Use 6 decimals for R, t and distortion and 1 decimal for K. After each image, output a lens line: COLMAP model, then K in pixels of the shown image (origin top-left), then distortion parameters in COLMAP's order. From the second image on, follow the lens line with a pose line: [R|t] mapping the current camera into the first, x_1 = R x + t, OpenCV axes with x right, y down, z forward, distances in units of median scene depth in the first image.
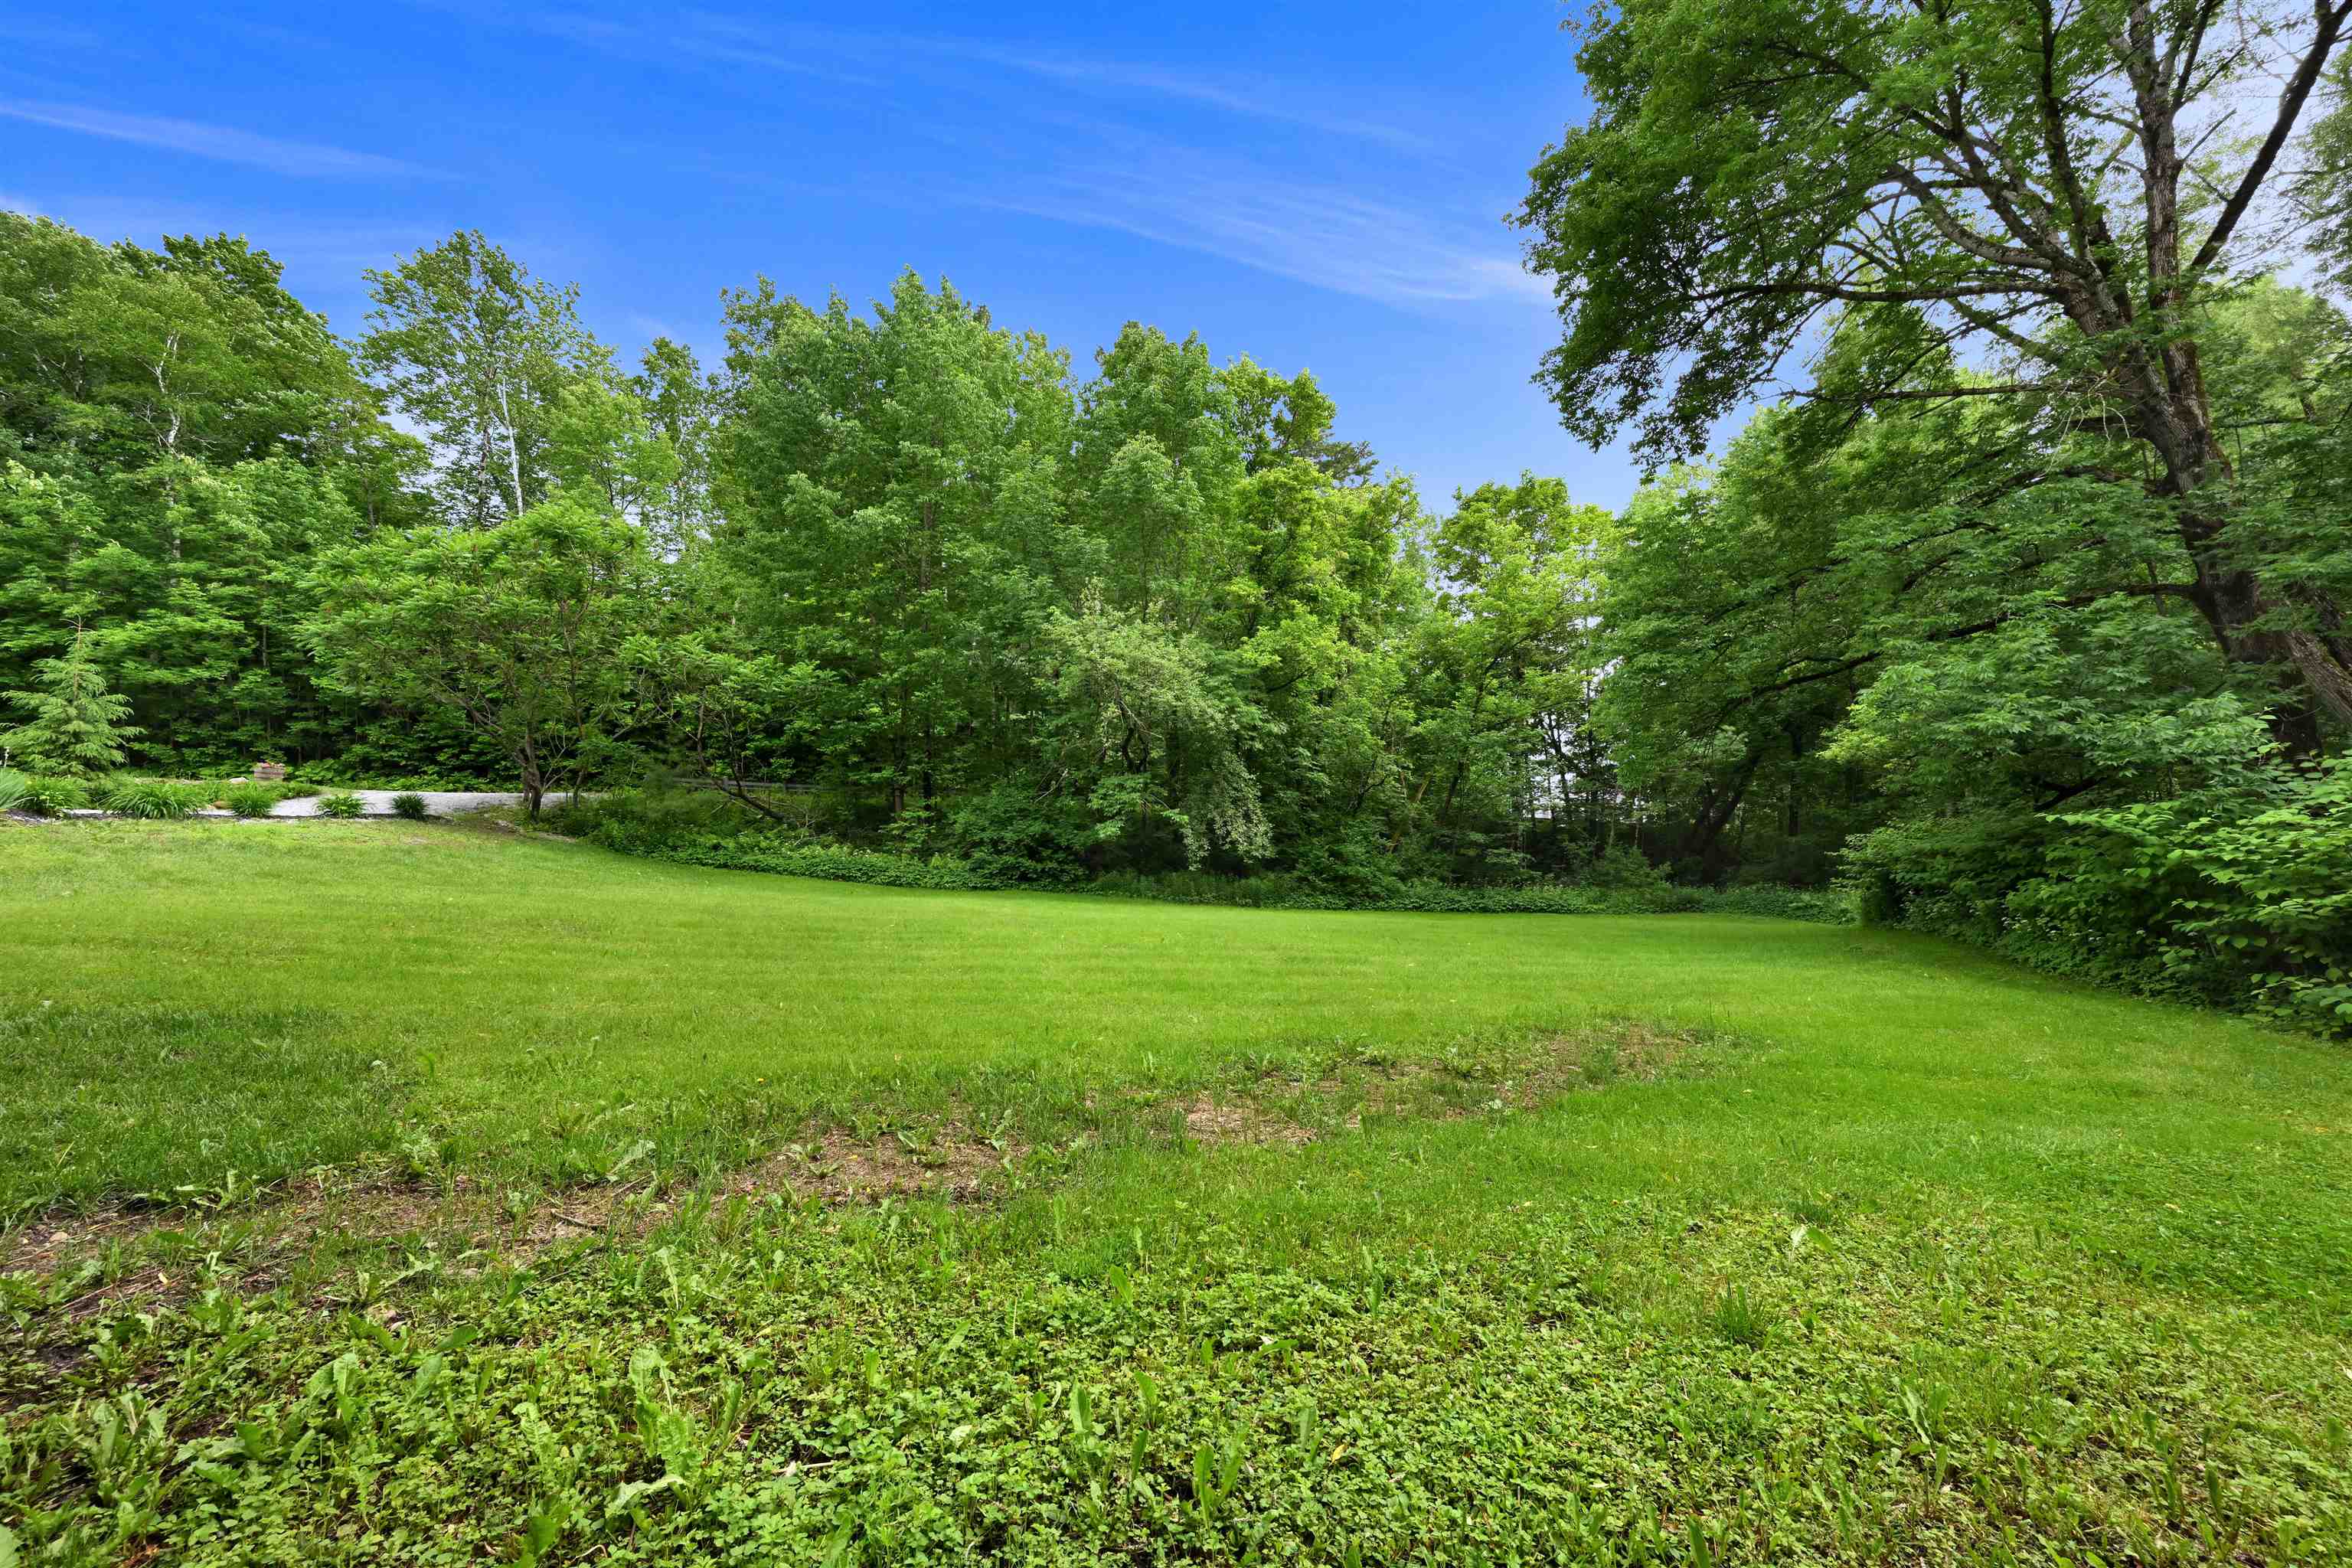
lens RADIAL K [[910.4, 0, 1165.2], [0, 910.4, 787.0], [0, 0, 1]] dist [-0.002446, 0.000759]
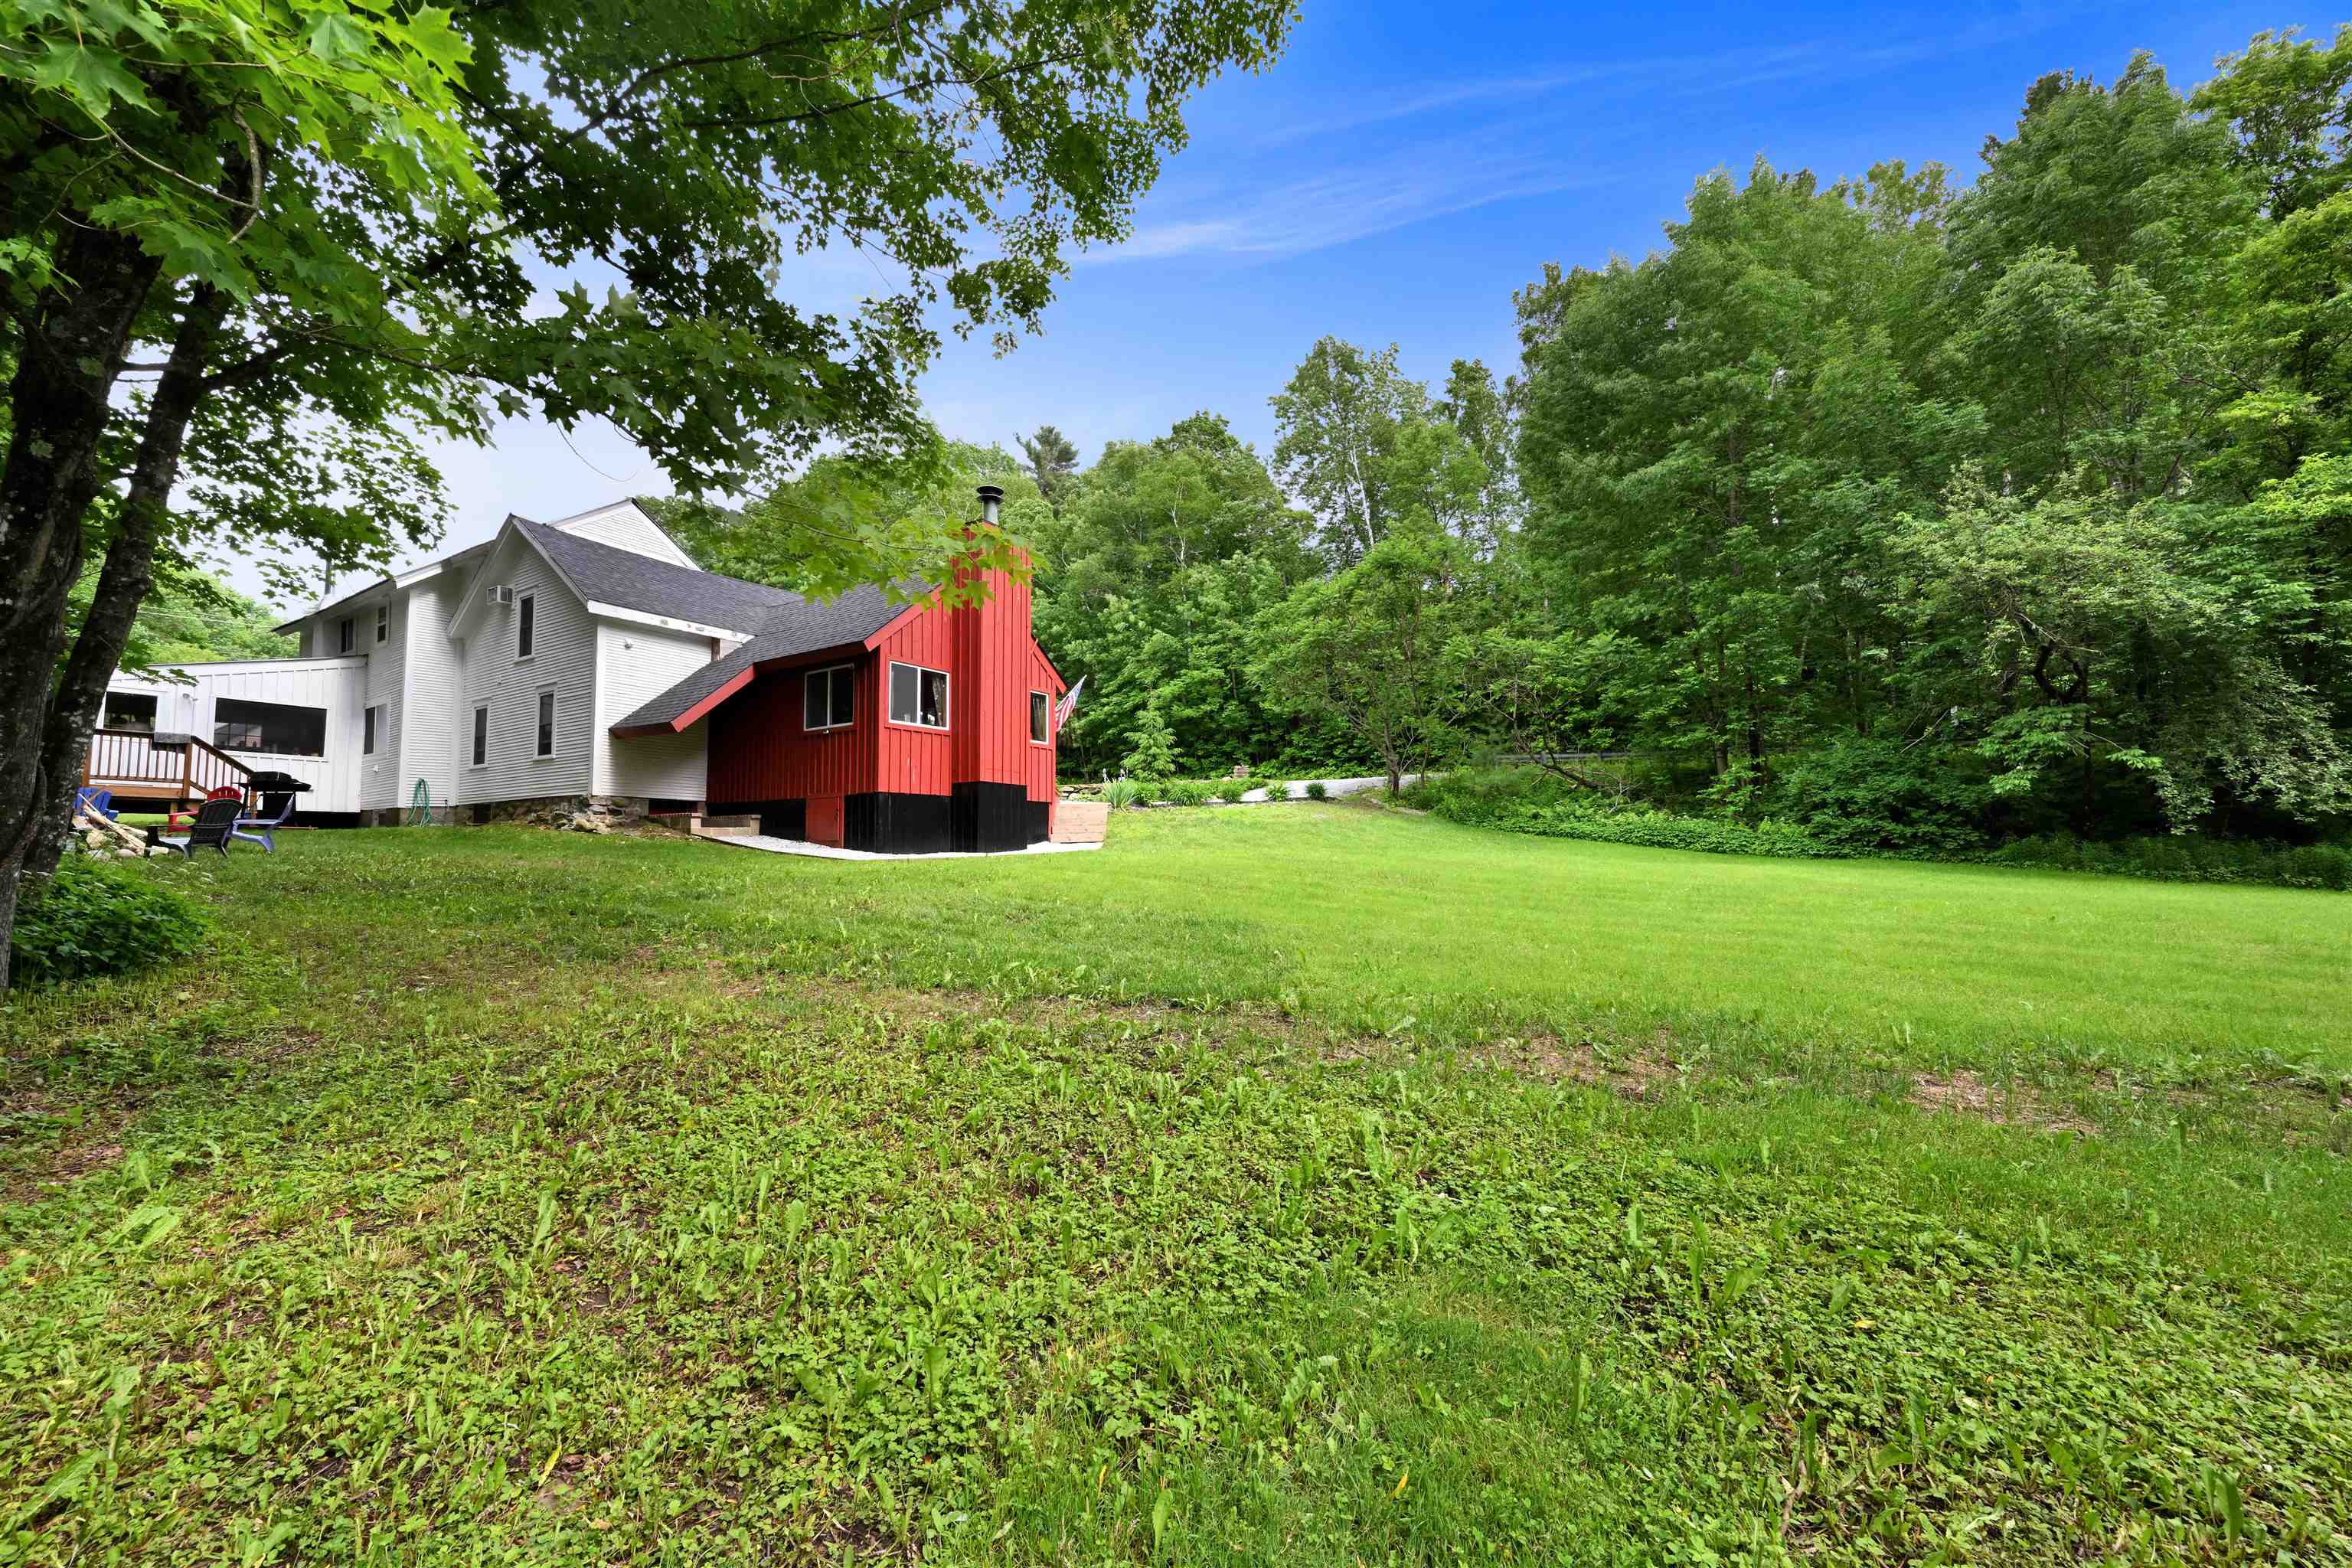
lens RADIAL K [[910.4, 0, 1174.0], [0, 910.4, 785.7], [0, 0, 1]] dist [-0.002446, 0.000759]
pose [[0.650178, -0.047681, -0.758285, 0.053493], [0.070790, 0.997489, -0.002025, 0.001284], [0.756477, -0.052362, 0.651921, -0.035194]]
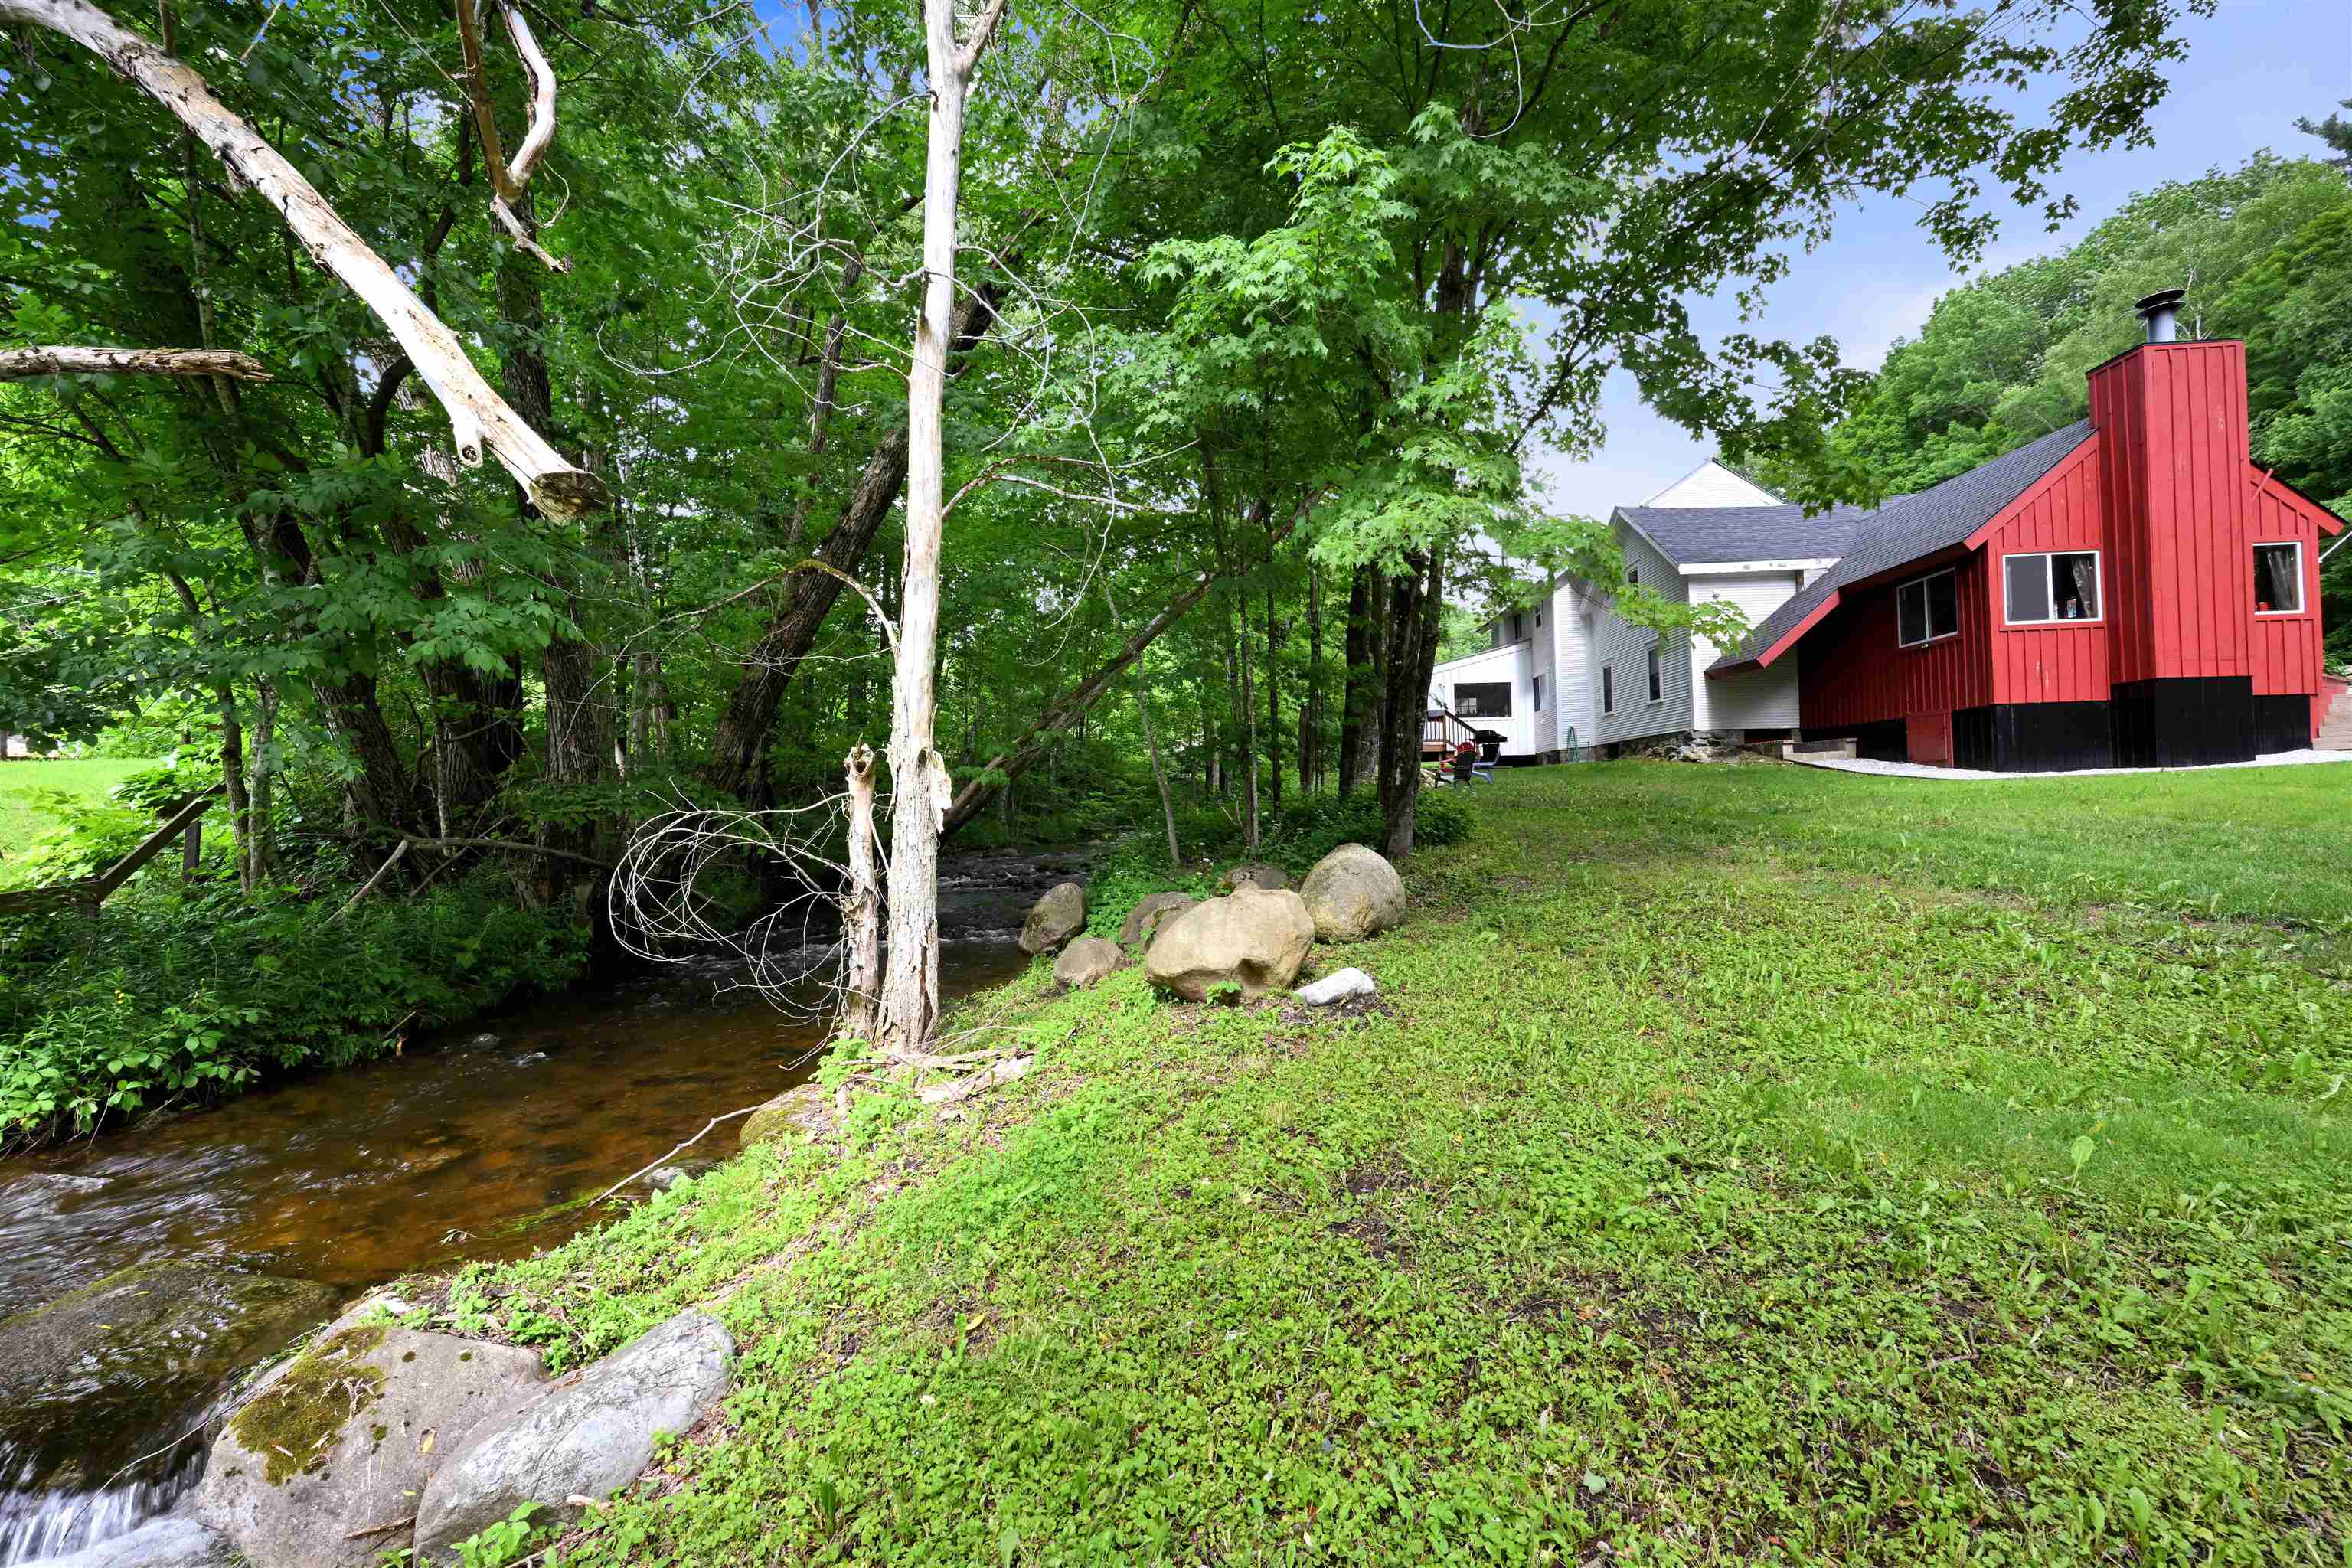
lens RADIAL K [[910.4, 0, 1191.8], [0, 910.4, 783.2], [0, 0, 1]] dist [-0.002446, 0.000759]
pose [[-0.372058, 0.005135, -0.928195, 0.193245], [0.116811, 0.992294, -0.041333, 0.004404], [0.920830, -0.123802, -0.369790, -0.037803]]
